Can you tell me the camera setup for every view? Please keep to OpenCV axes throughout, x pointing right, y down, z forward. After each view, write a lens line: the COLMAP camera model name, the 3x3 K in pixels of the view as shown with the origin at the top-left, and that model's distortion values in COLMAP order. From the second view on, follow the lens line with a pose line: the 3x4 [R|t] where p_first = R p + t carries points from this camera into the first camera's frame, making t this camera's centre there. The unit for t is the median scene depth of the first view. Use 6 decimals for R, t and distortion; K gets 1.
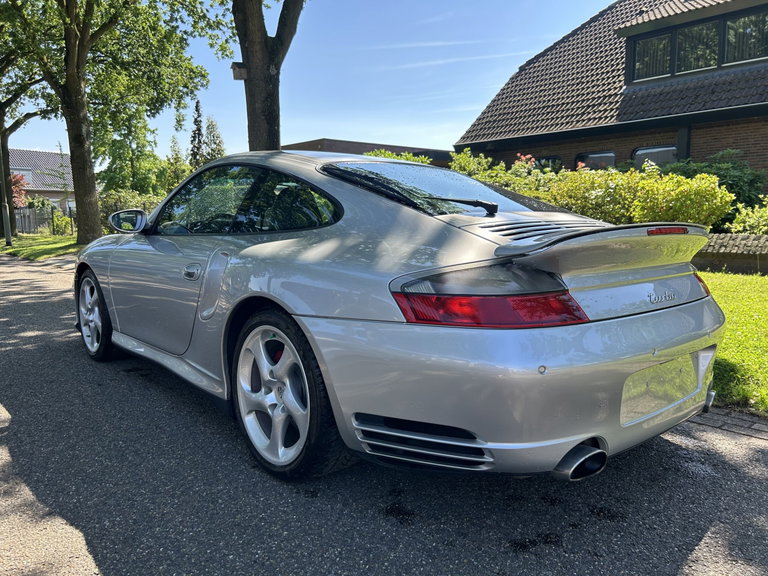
lens RADIAL K [[577.2, 0, 381.4], [0, 577.2, 290.1], [0, 0, 1]] dist [0.038886, -0.043019]
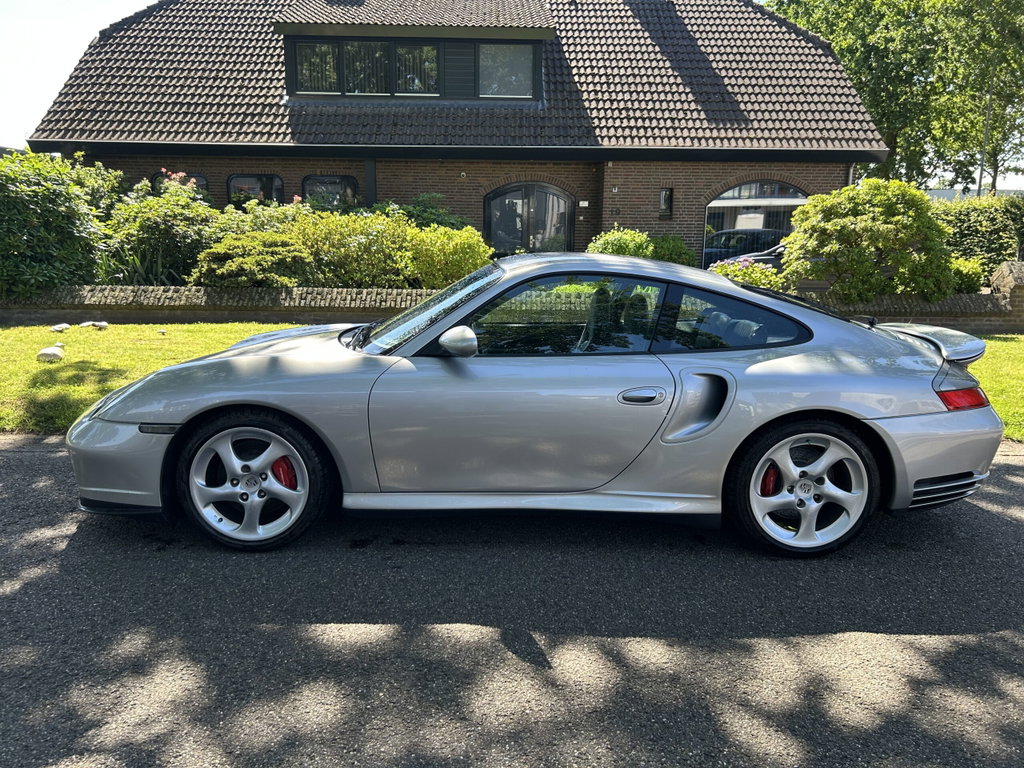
lens RADIAL K [[769.6, 0, 503.8], [0, 769.6, 380.4], [0, 0, 1]] dist [0.038886, -0.043019]
pose [[0.652541, -0.119173, 0.748324, -0.365872], [0.077088, 0.992872, 0.090897, -0.049716], [-0.753822, -0.001628, 0.657076, 0.096276]]
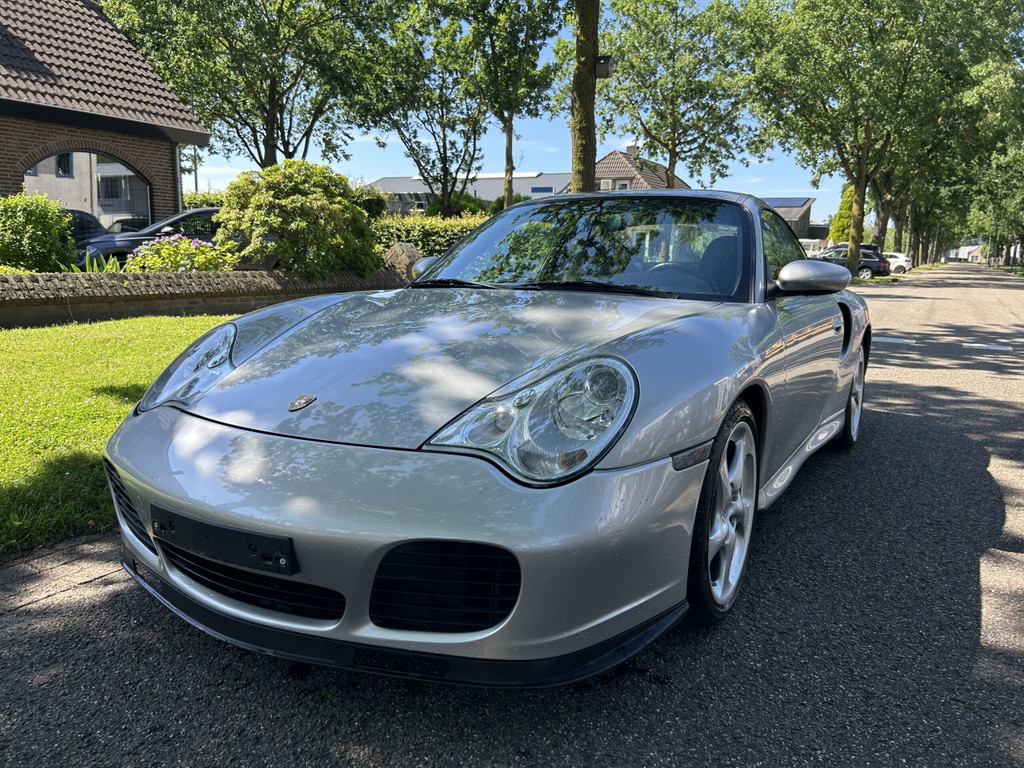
lens RADIAL K [[769.6, 0, 506.9], [0, 769.6, 390.8], [0, 0, 1]] dist [0.038886, -0.043019]
pose [[-0.316649, -0.164818, 0.934114, -0.370026], [0.096691, 0.974050, 0.204641, -0.065661], [-0.943602, 0.155120, -0.292495, 0.501159]]
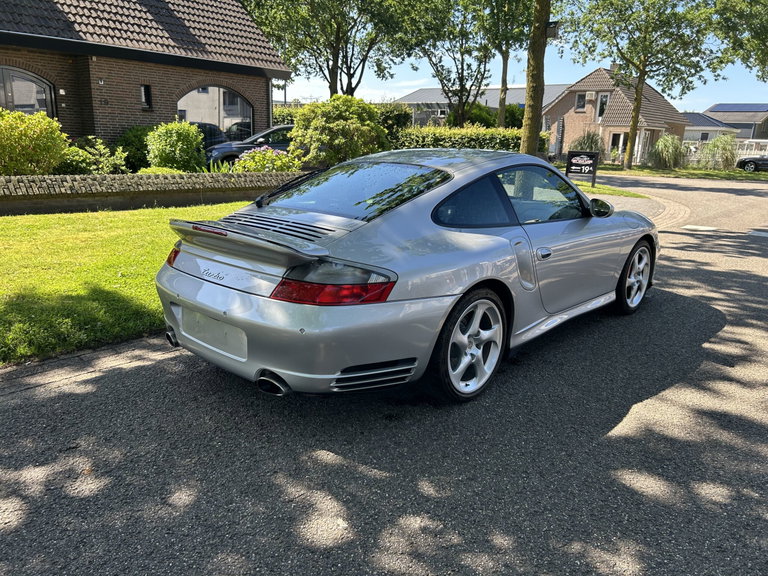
lens RADIAL K [[577.2, 0, 386.3], [0, 577.2, 294.2], [0, 0, 1]] dist [0.038886, -0.043019]
pose [[-0.108882, -0.248900, 0.962390, -0.489716], [0.088248, 0.961903, 0.258758, -0.092450], [-0.990130, 0.113103, -0.082769, 0.468261]]
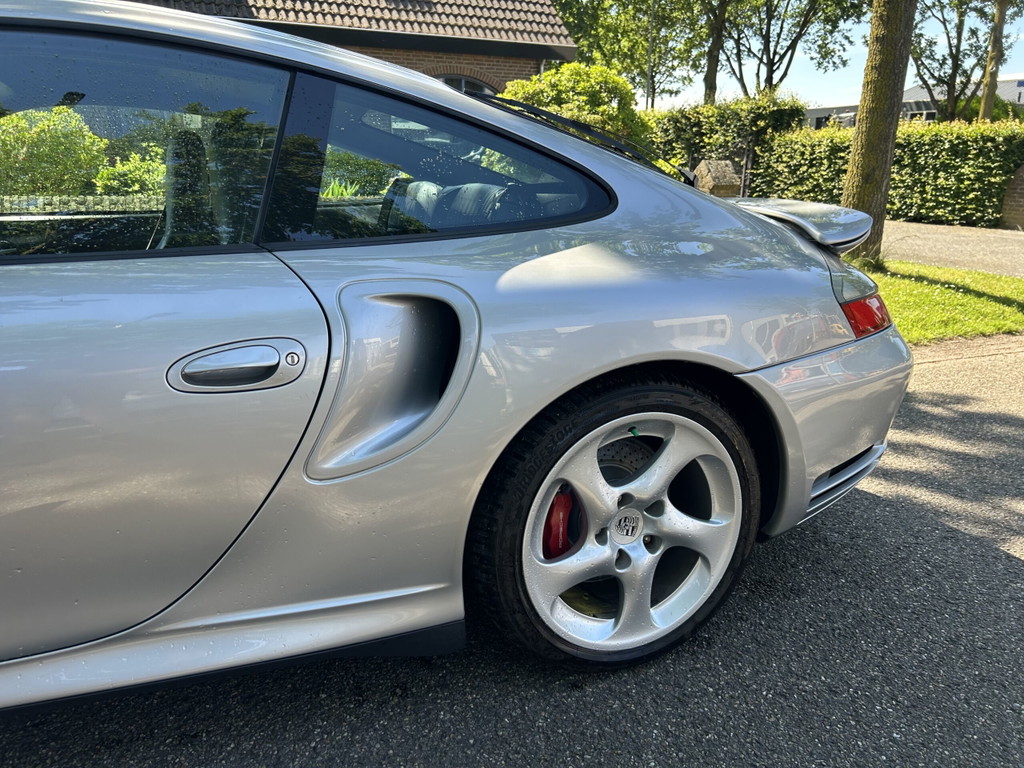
lens RADIAL K [[769.6, 0, 510.6], [0, 769.6, 389.2], [0, 0, 1]] dist [0.038886, -0.043019]
pose [[0.314176, -0.248993, 0.916131, -0.186403], [0.101268, 0.968277, 0.228437, -0.029305], [-0.943948, 0.021005, 0.329424, 0.185261]]
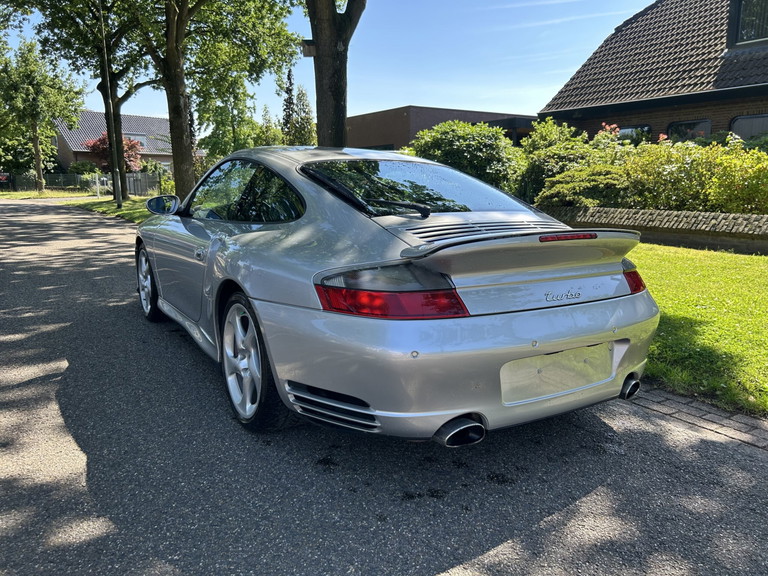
lens RADIAL K [[577.2, 0, 388.9], [0, 577.2, 291.5], [0, 0, 1]] dist [0.038886, -0.043019]
pose [[0.988133, 0.041464, -0.147896, 0.061366], [-0.032247, 0.997417, 0.064182, -0.011014], [0.150175, -0.058651, 0.986918, -0.030523]]
